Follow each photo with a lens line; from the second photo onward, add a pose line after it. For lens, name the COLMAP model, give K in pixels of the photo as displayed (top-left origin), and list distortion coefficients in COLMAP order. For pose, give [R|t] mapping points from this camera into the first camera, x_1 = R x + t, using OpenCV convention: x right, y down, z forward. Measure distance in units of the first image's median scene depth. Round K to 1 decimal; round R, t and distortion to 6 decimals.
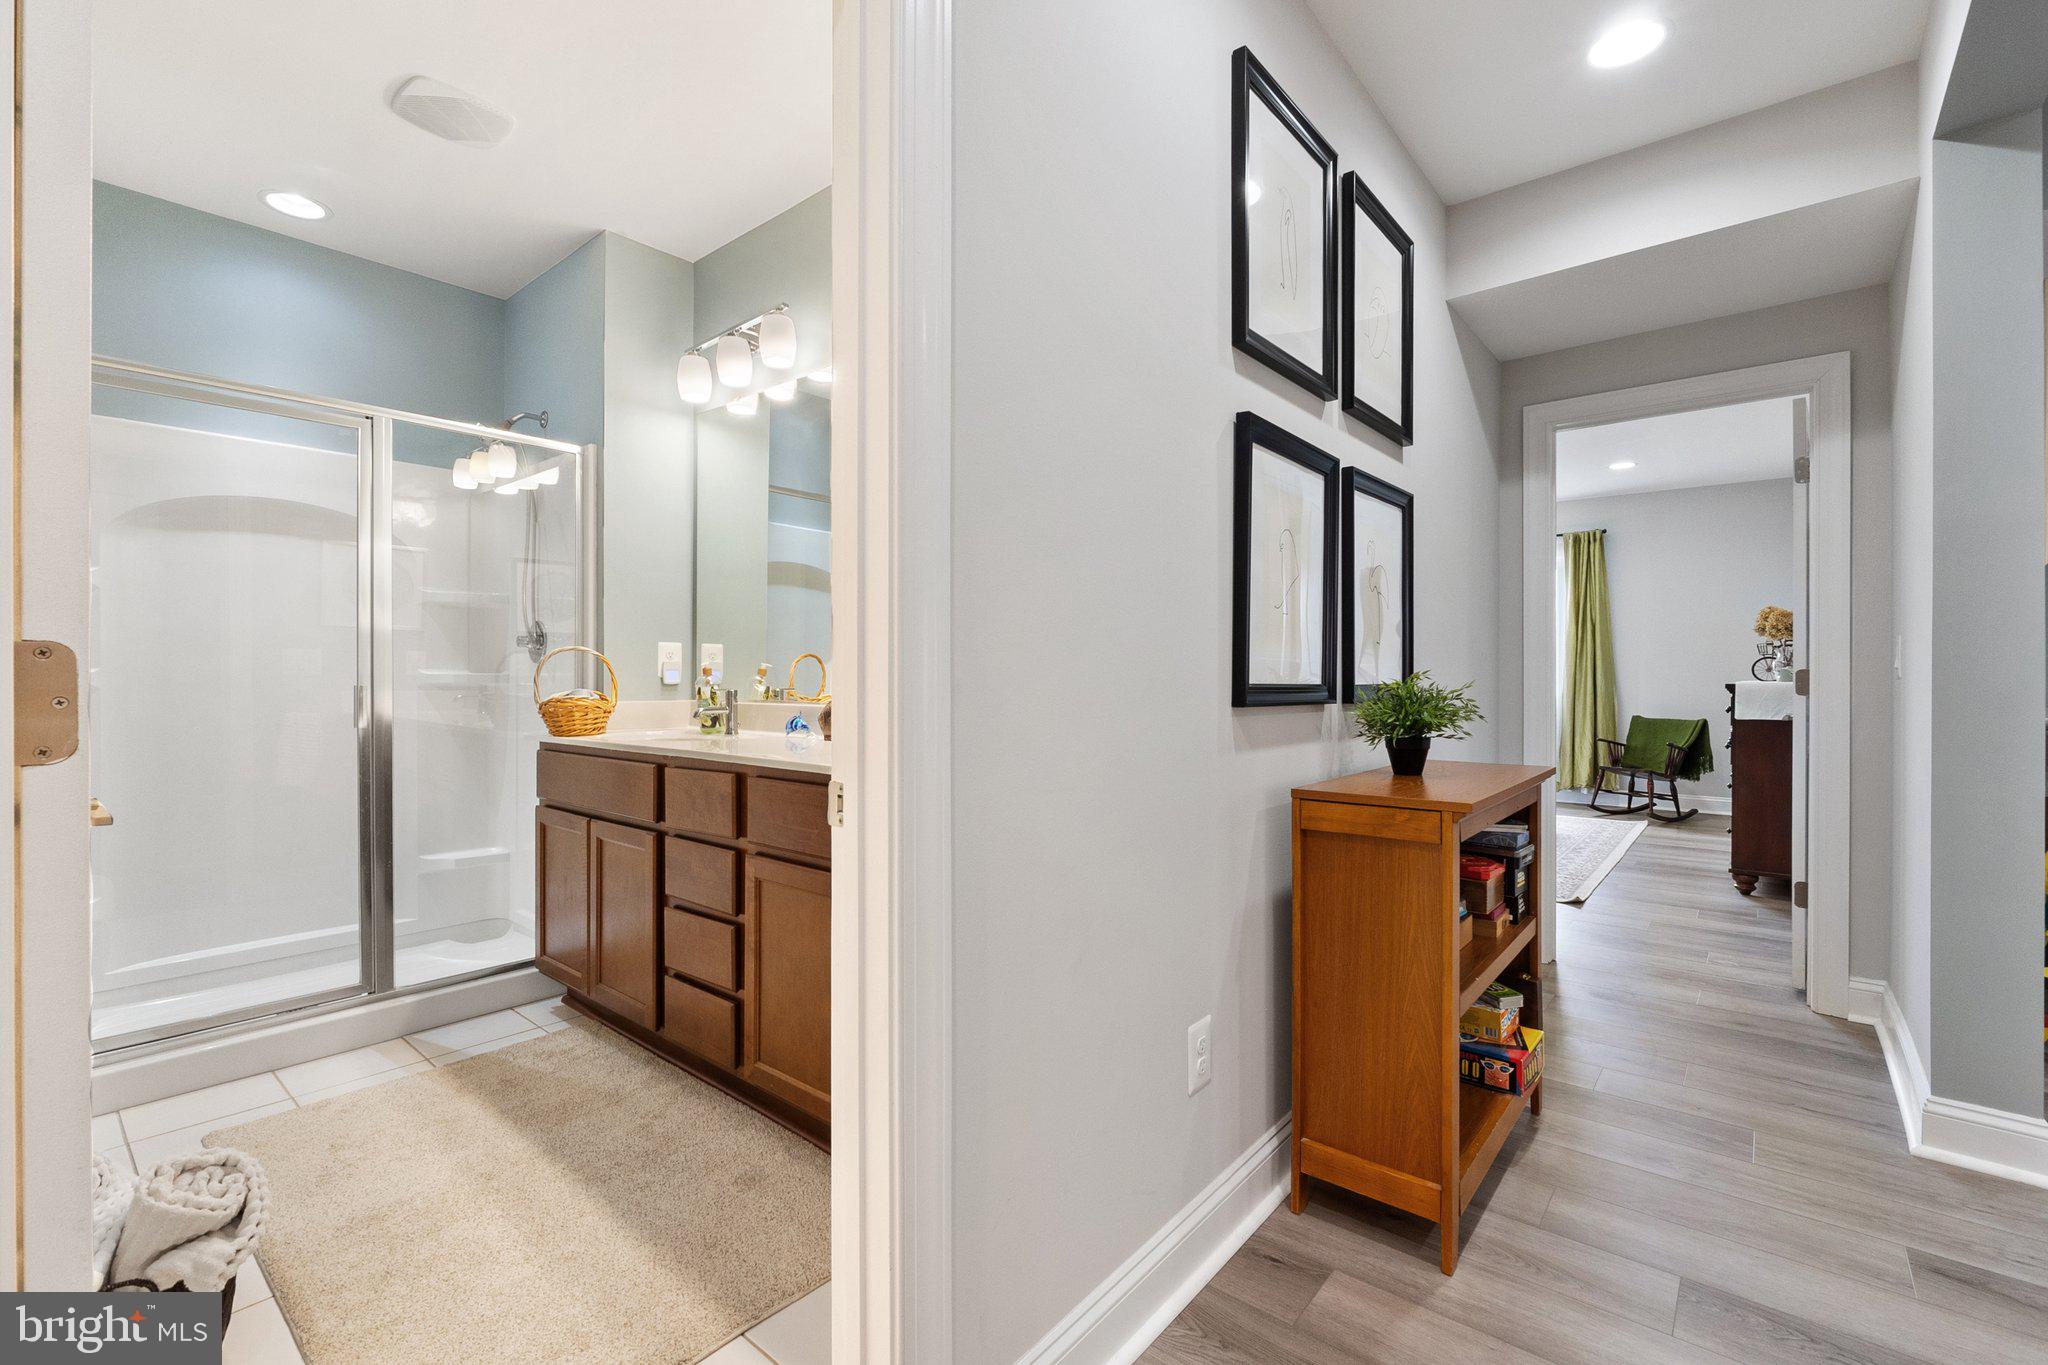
lens RADIAL K [[874.0, 0, 1026.6], [0, 874.0, 674.9], [0, 0, 1]] dist [-0.009812, -0.000925]
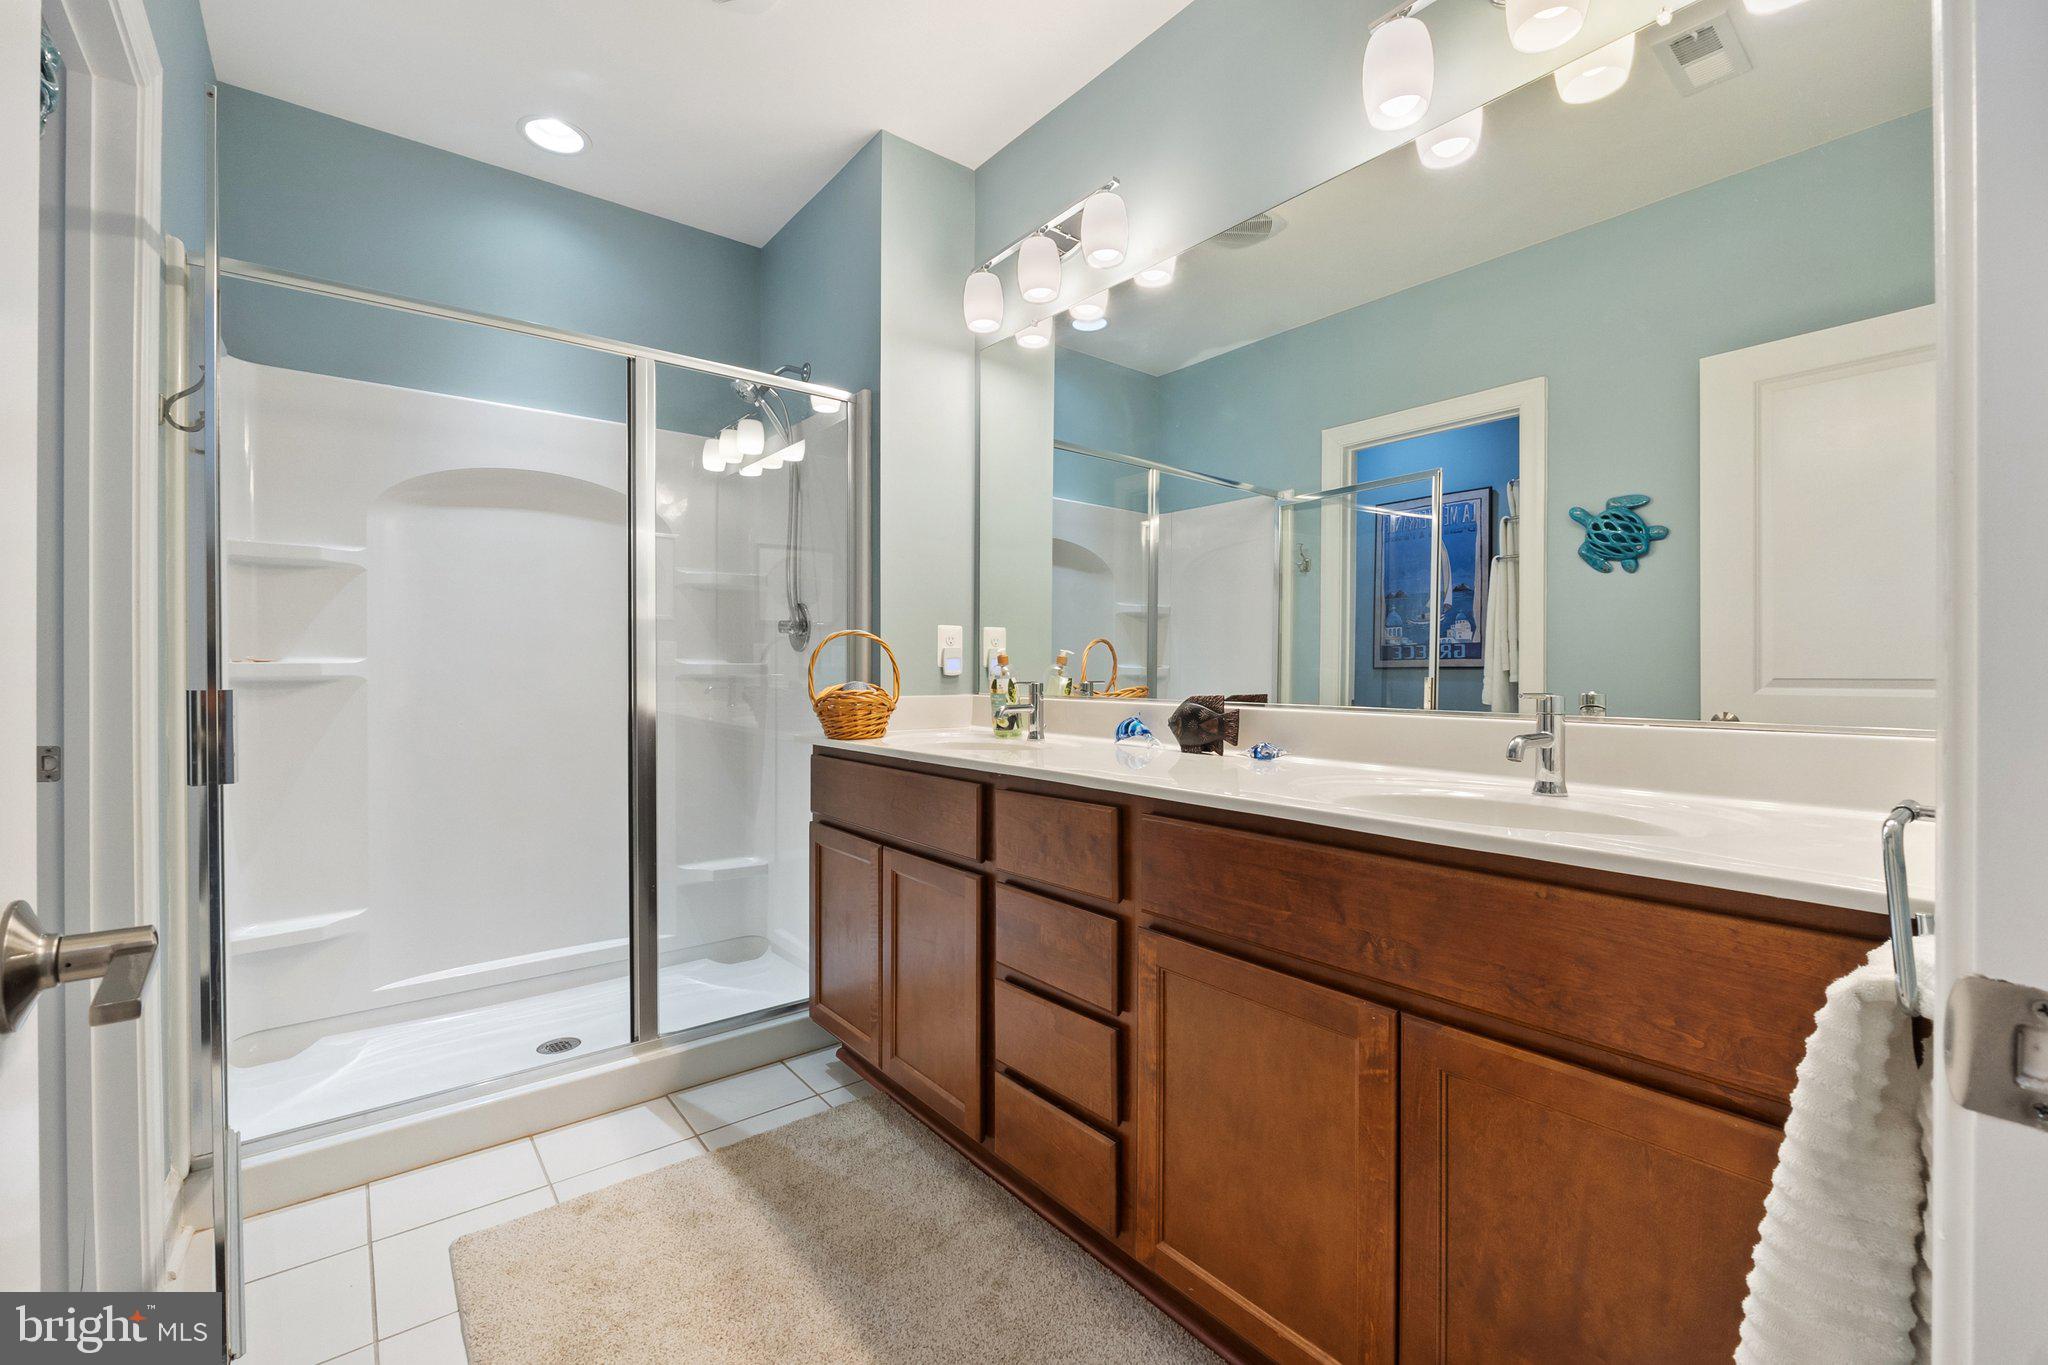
lens RADIAL K [[874.0, 0, 1034.8], [0, 874.0, 669.5], [0, 0, 1]] dist [-0.009812, -0.000925]
pose [[0.979721, -0.000368, -0.200364, -0.185891], [0.000967, 0.999995, 0.002893, 0.002834], [0.200362, -0.003028, 0.979717, 0.227418]]
